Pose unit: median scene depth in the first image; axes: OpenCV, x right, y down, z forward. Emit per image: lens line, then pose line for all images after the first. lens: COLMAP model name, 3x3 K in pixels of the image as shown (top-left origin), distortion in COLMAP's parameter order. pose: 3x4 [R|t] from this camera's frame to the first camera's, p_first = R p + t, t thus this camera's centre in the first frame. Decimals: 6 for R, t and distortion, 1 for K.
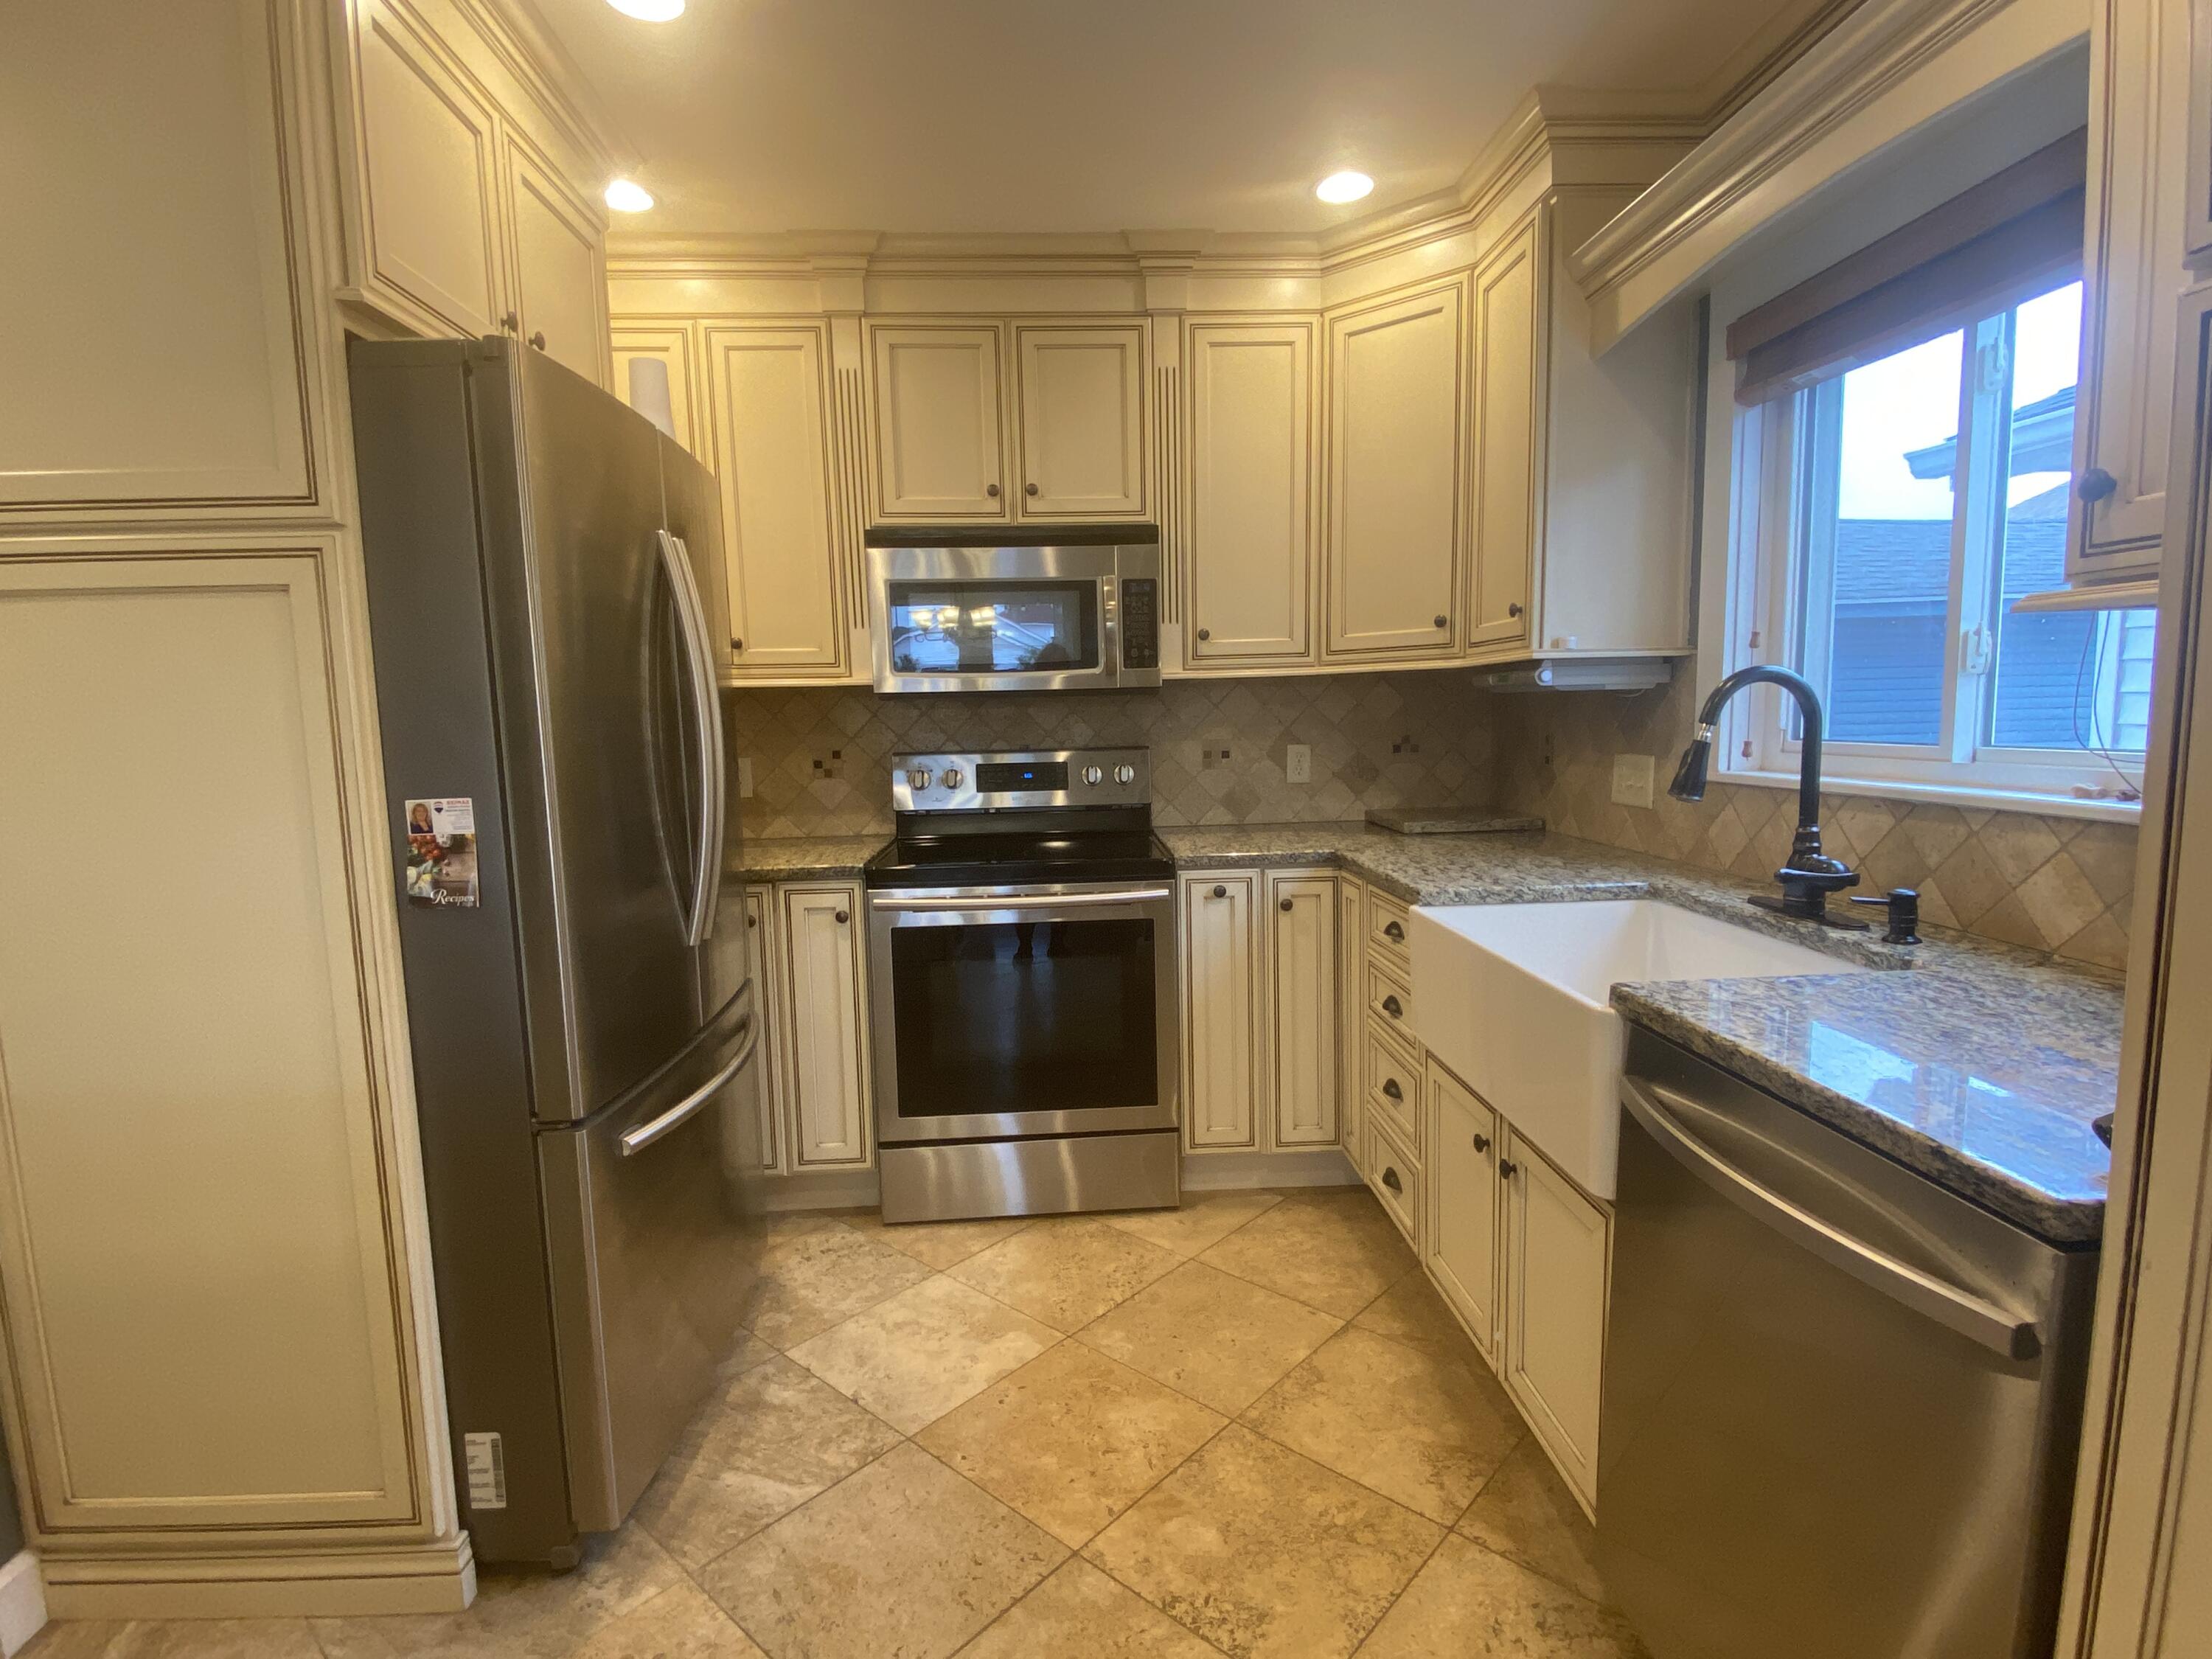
lens RADIAL K [[1095.4, 0, 1106.0], [0, 1095.4, 829.5], [0, 0, 1]] dist [0.031945, -0.030282]
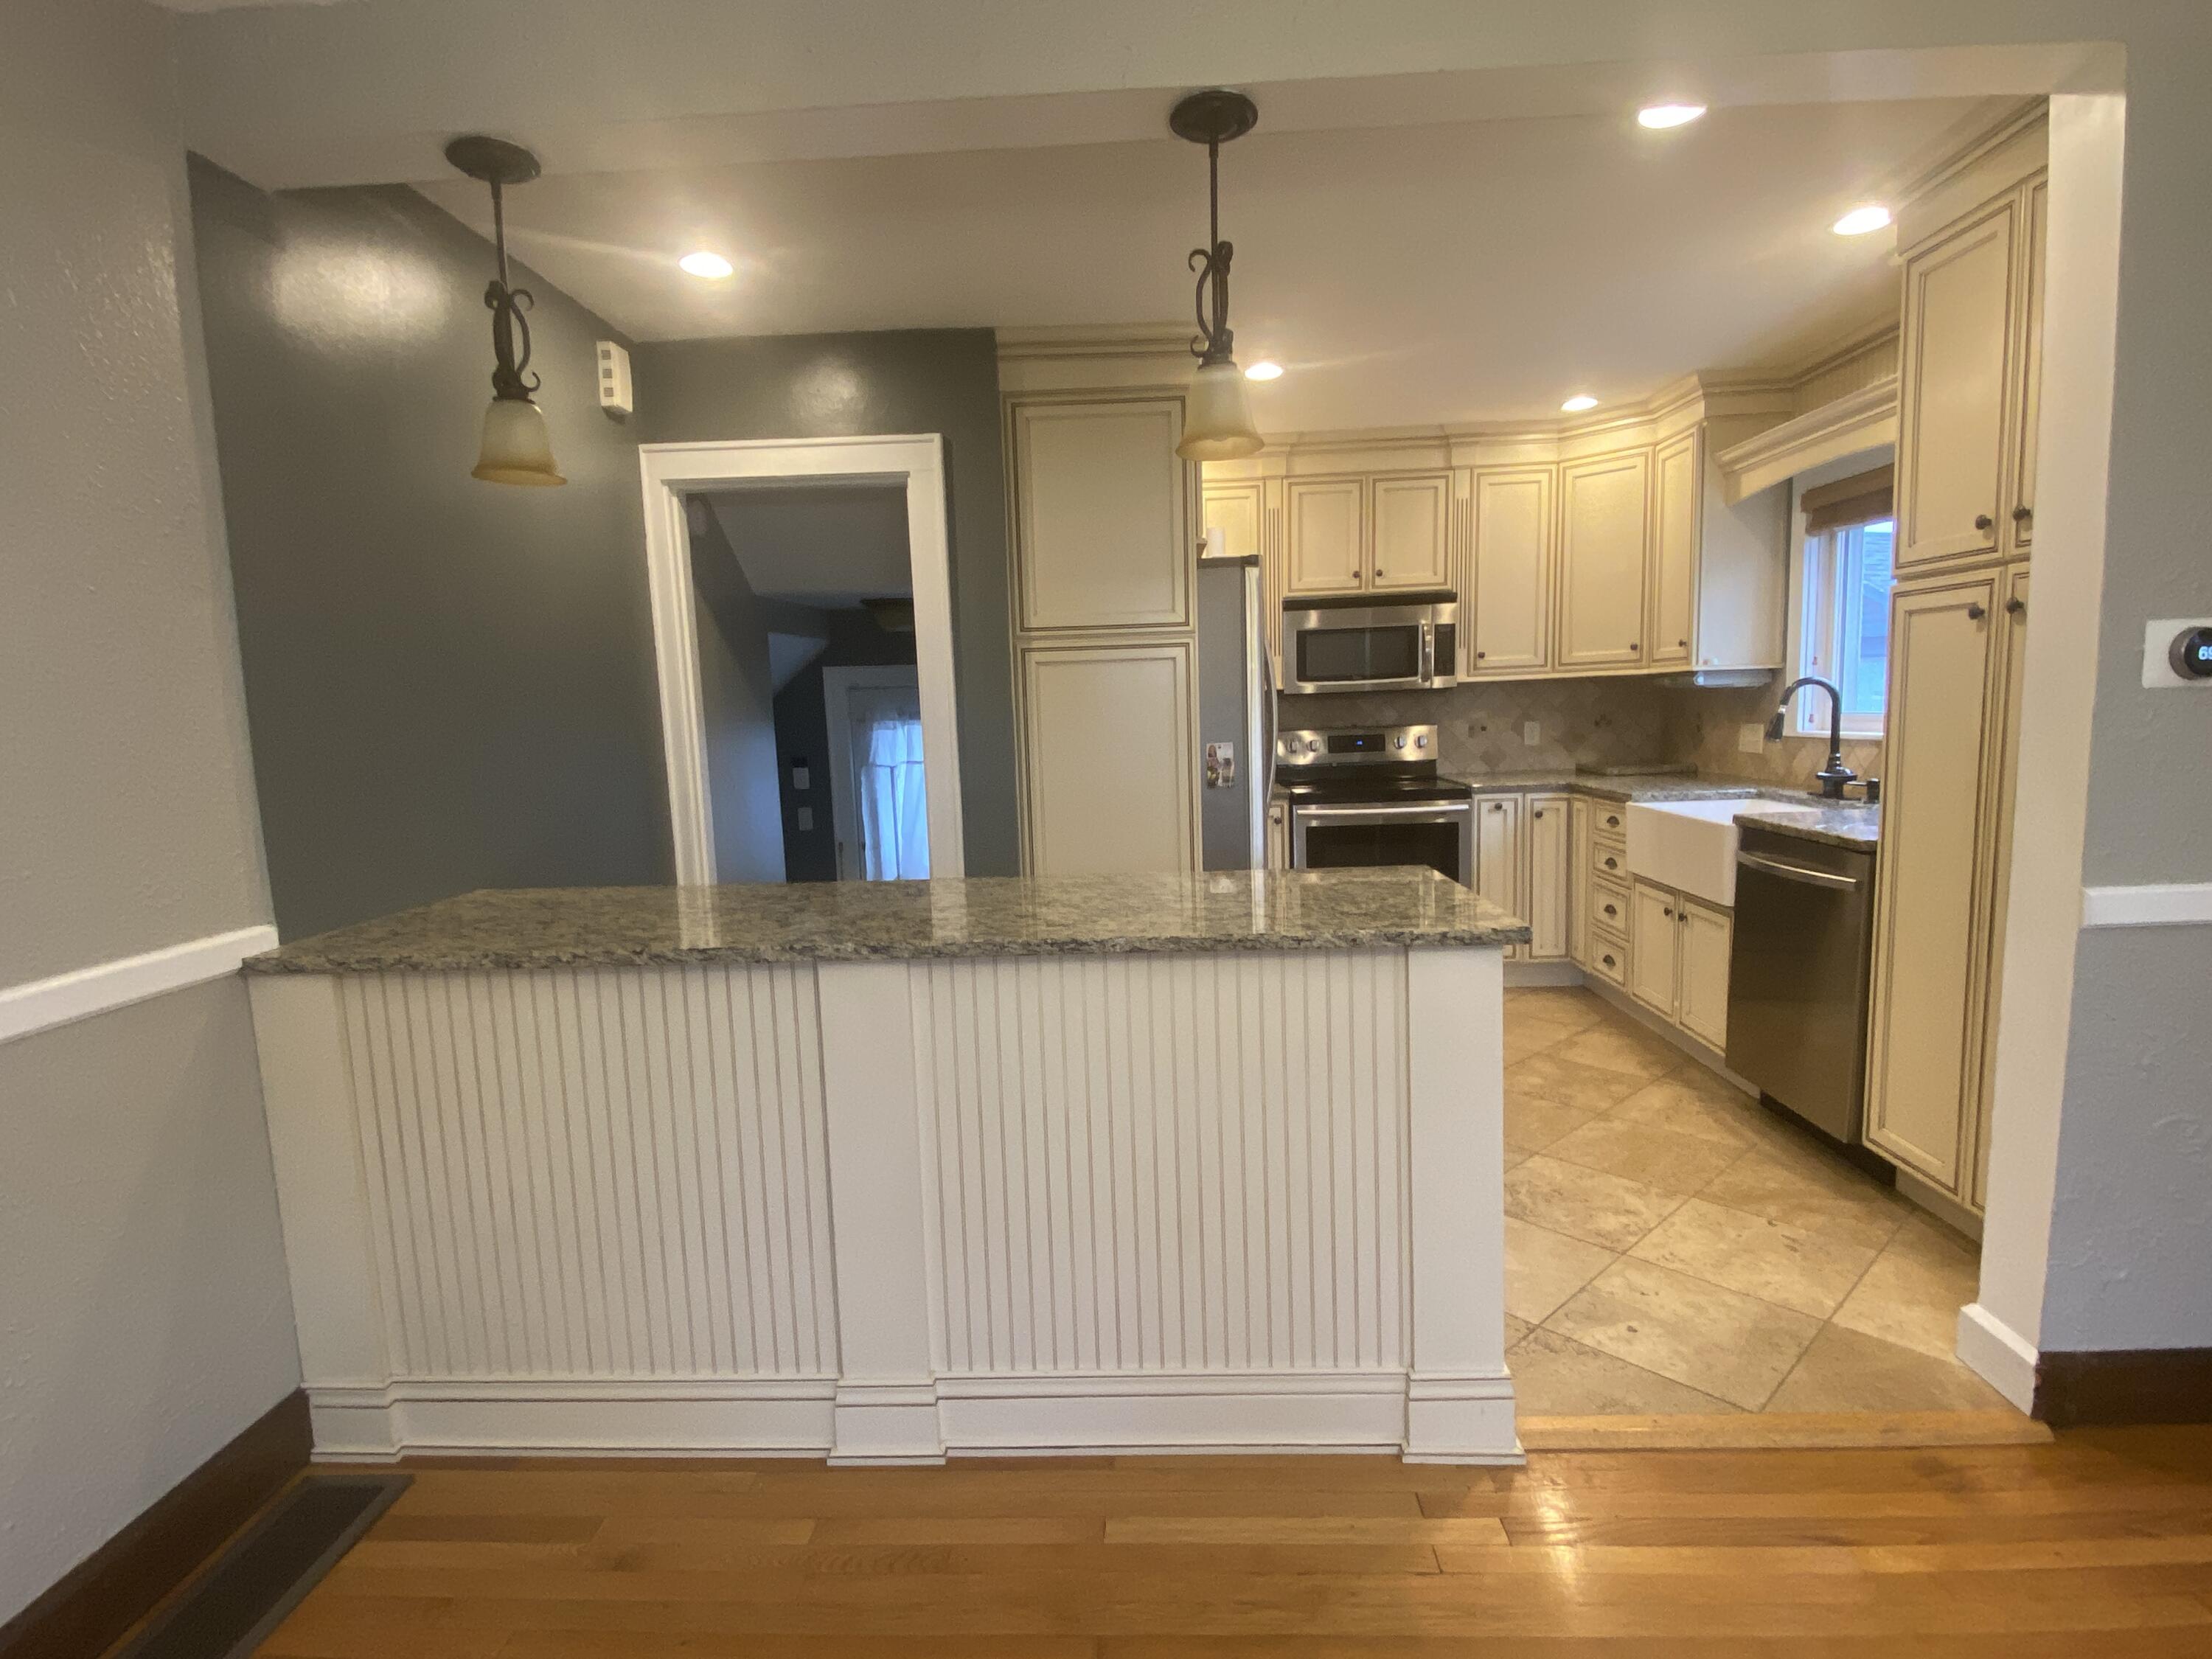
lens RADIAL K [[1095.4, 0, 1106.0], [0, 1095.4, 829.5], [0, 0, 1]] dist [0.031945, -0.030282]
pose [[0.994943, -0.001371, -0.100433, -0.395509], [0.002188, 0.999965, 0.008029, 0.091341], [0.100418, -0.008208, 0.994911, -0.917819]]
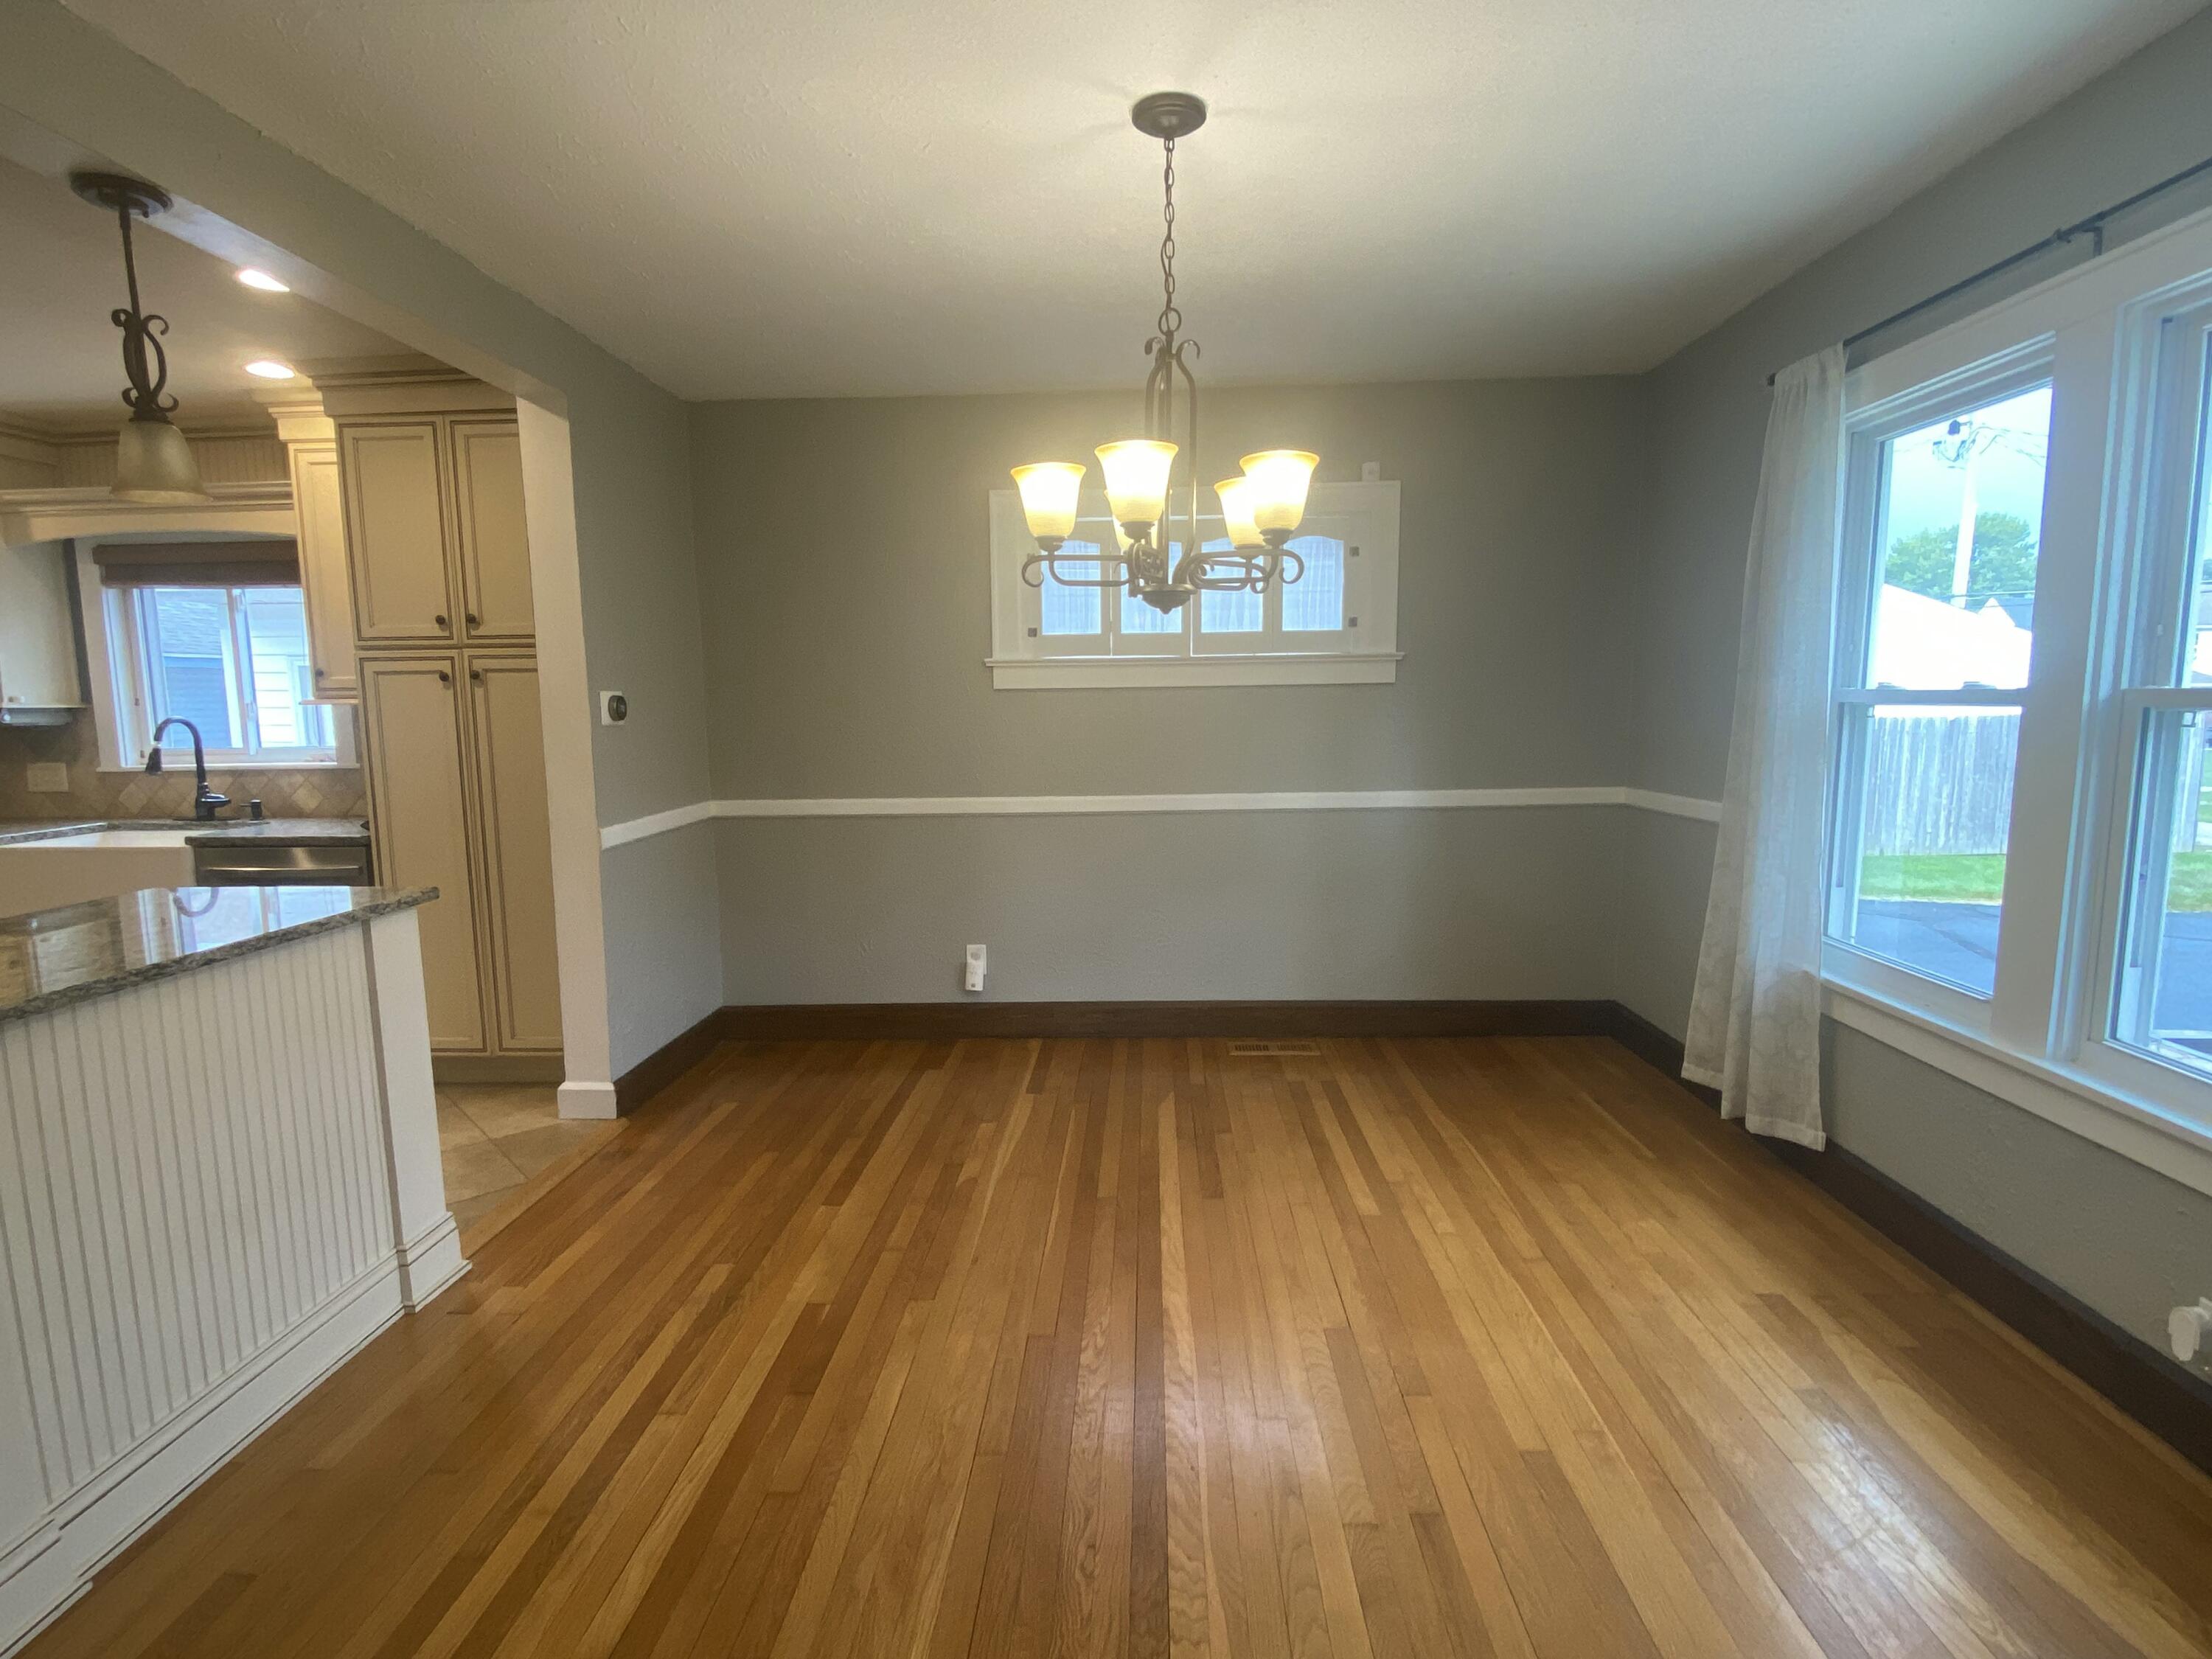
lens RADIAL K [[1088.7, 0, 1106.0], [0, 1088.7, 829.5], [0, 0, 1]] dist [0.019649, -0.020809]
pose [[0.096447, -0.098548, 0.990448, -1.175454], [0.117715, 0.989232, 0.086964, 0.092901], [-0.988353, 0.108203, 0.107009, -0.907030]]
